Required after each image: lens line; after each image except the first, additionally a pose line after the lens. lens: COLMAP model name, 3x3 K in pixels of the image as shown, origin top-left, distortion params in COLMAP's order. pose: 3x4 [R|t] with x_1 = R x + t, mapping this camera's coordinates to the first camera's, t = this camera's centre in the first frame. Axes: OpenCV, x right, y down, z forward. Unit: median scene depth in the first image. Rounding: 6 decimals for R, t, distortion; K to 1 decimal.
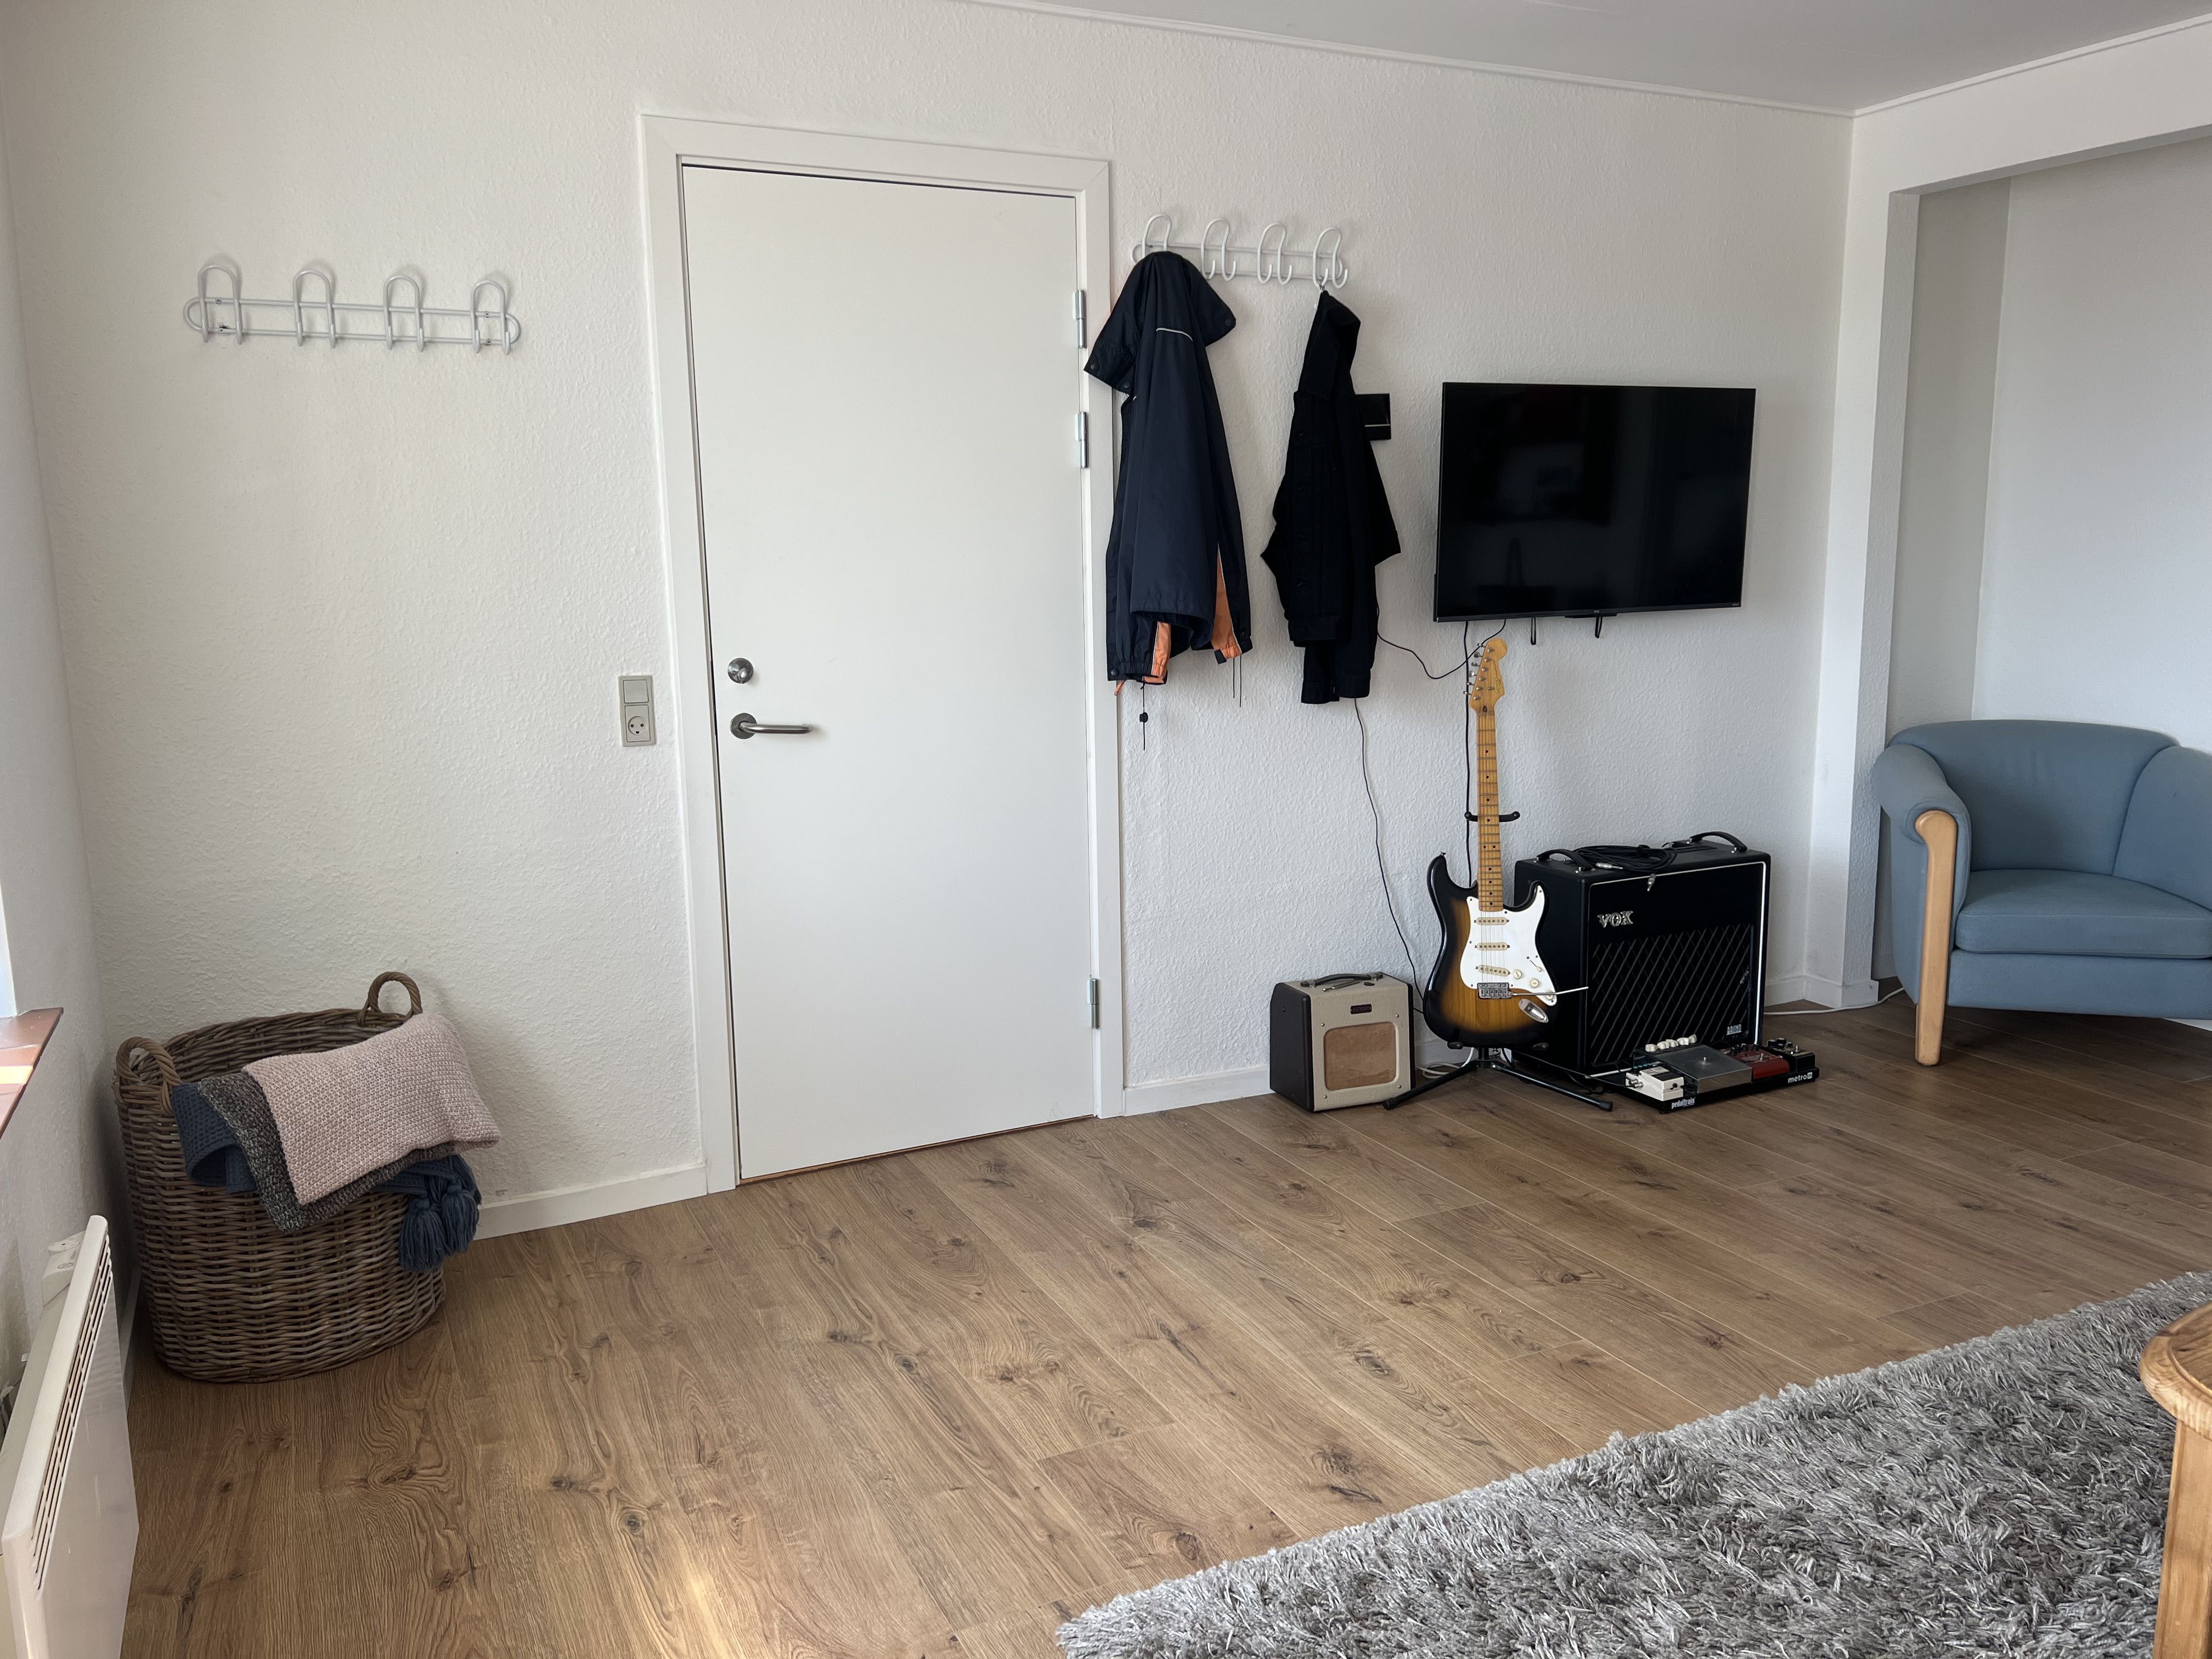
lens RADIAL K [[1671.0, 0, 1083.1], [0, 1671.0, 837.9], [0, 0, 1]] dist [0.044371, -0.047592]
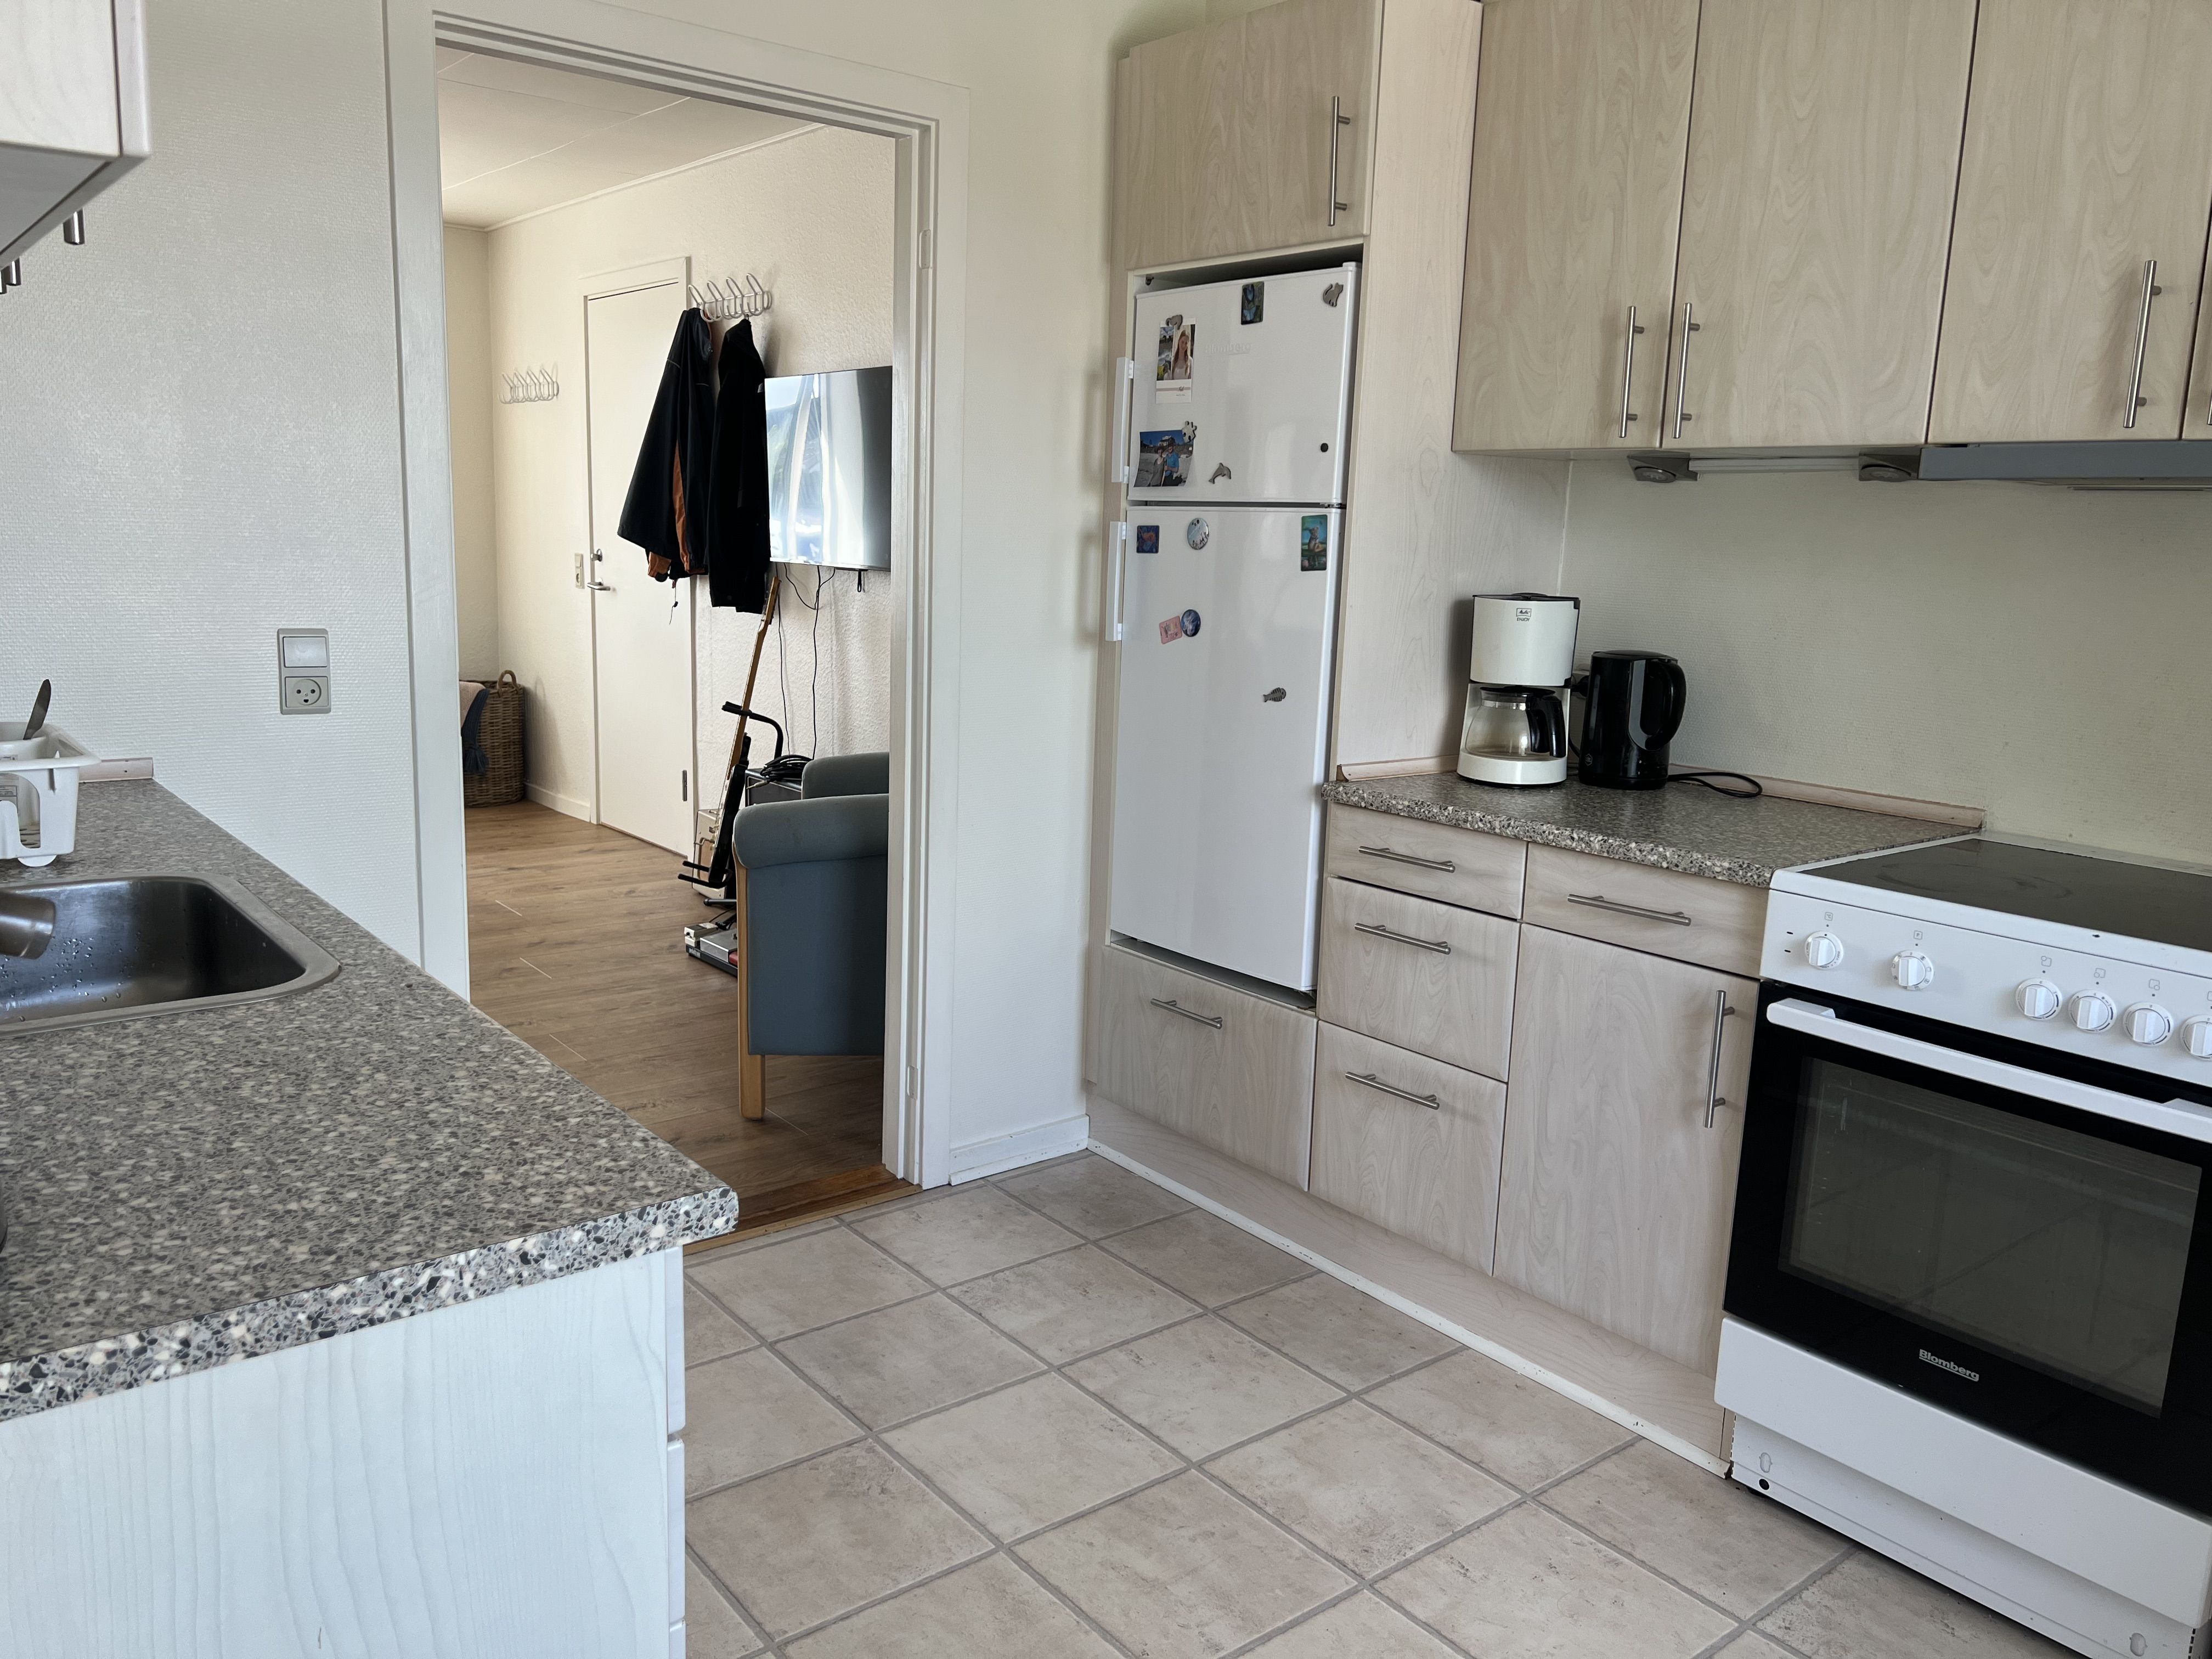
lens RADIAL K [[1671.0, 0, 1116.2], [0, 1671.0, 826.5], [0, 0, 1]] dist [0.044371, -0.047592]
pose [[0.226574, 0.207602, -0.951612, 1.463220], [-0.181948, 0.968843, 0.168041, -0.183798], [0.956849, 0.135070, 0.257287, 0.880520]]
